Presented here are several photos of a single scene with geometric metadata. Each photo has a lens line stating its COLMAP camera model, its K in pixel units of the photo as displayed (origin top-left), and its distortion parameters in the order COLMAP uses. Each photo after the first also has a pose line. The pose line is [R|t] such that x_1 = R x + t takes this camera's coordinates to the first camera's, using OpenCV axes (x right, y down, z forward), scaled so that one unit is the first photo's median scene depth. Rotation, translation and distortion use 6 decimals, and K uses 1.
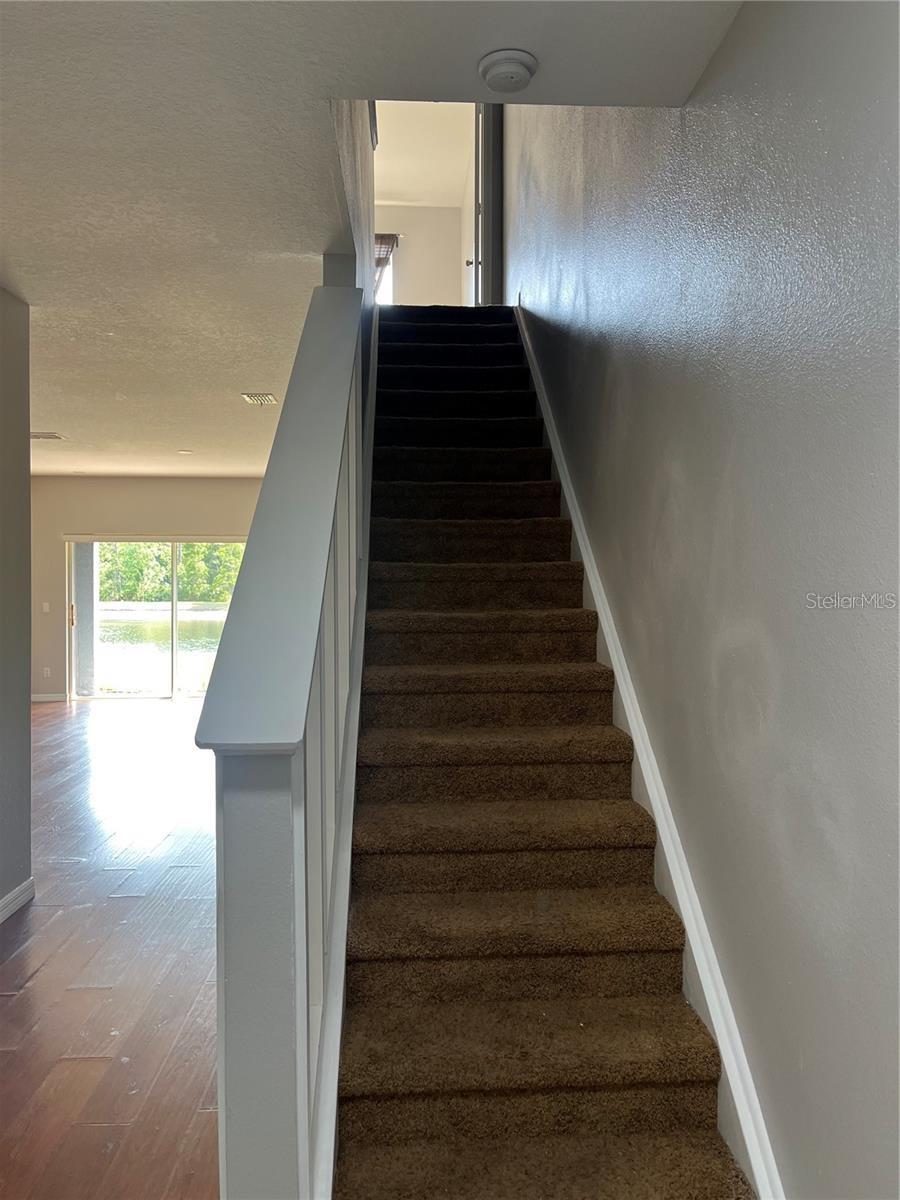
lens RADIAL K [[899.4, 0, 452.9], [0, 899.4, 594.3], [0, 0, 1]] dist [0.104409, -0.122506]
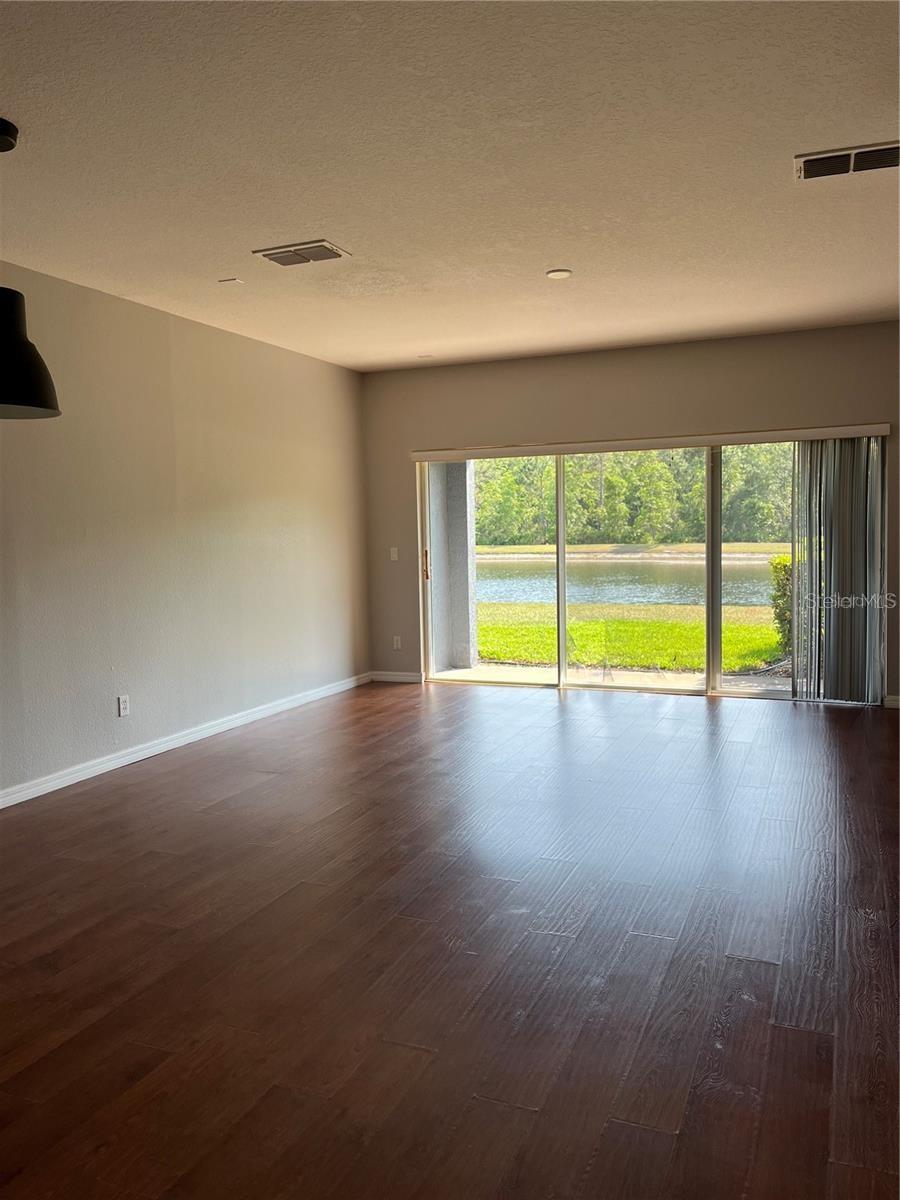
lens RADIAL K [[899.4, 0, 452.9], [0, 899.4, 594.3], [0, 0, 1]] dist [0.104409, -0.122506]
pose [[0.896967, 0.014912, -0.441846, -0.105551], [0.013460, 0.998046, 0.061008, 0.003927], [0.441893, -0.060670, 0.895014, 0.466298]]
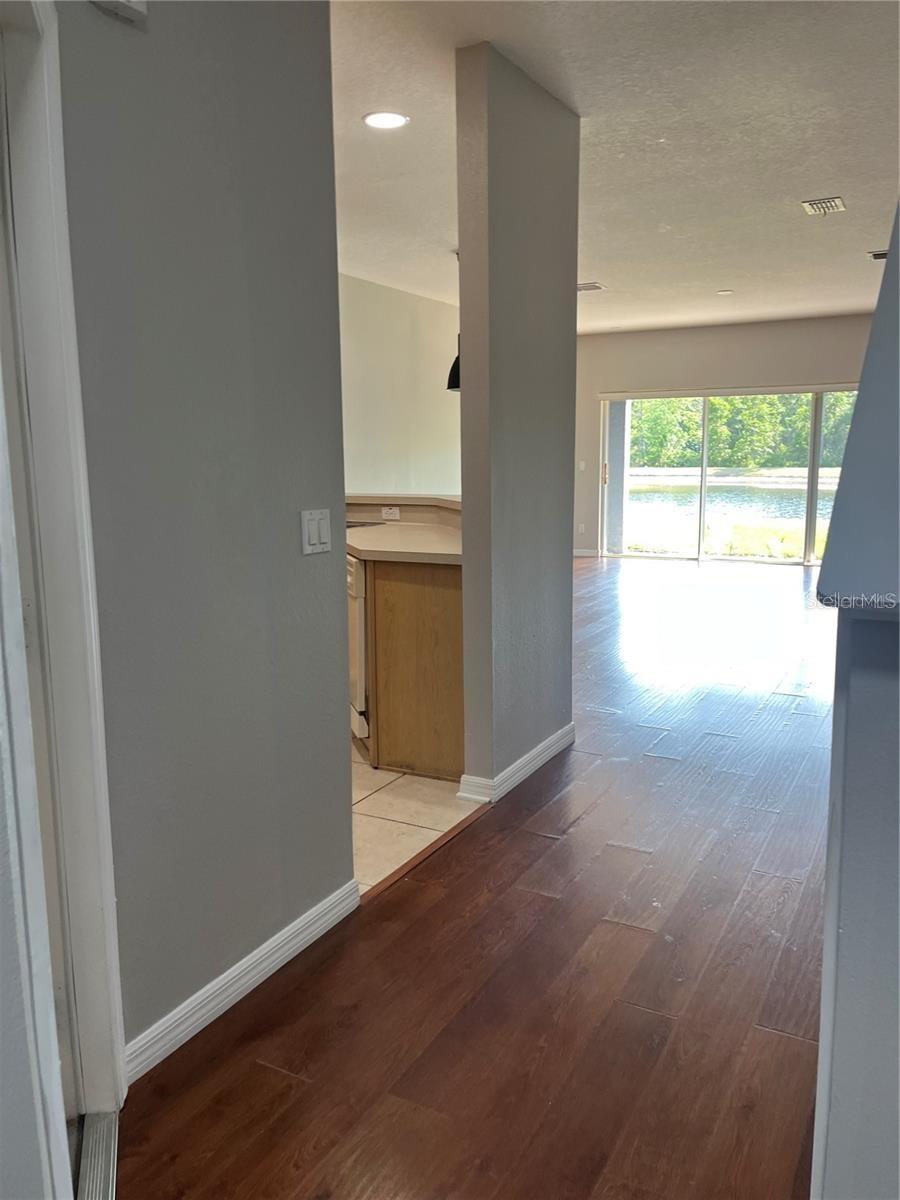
lens RADIAL K [[903.7, 0, 448.2], [0, 903.7, 587.2], [0, 0, 1]] dist [0.003203, -0.000642]
pose [[0.846356, 0.071199, -0.527837, -0.026980], [0.002618, 0.990457, 0.137799, 0.010902], [0.532611, -0.118009, 0.838093, 0.050231]]
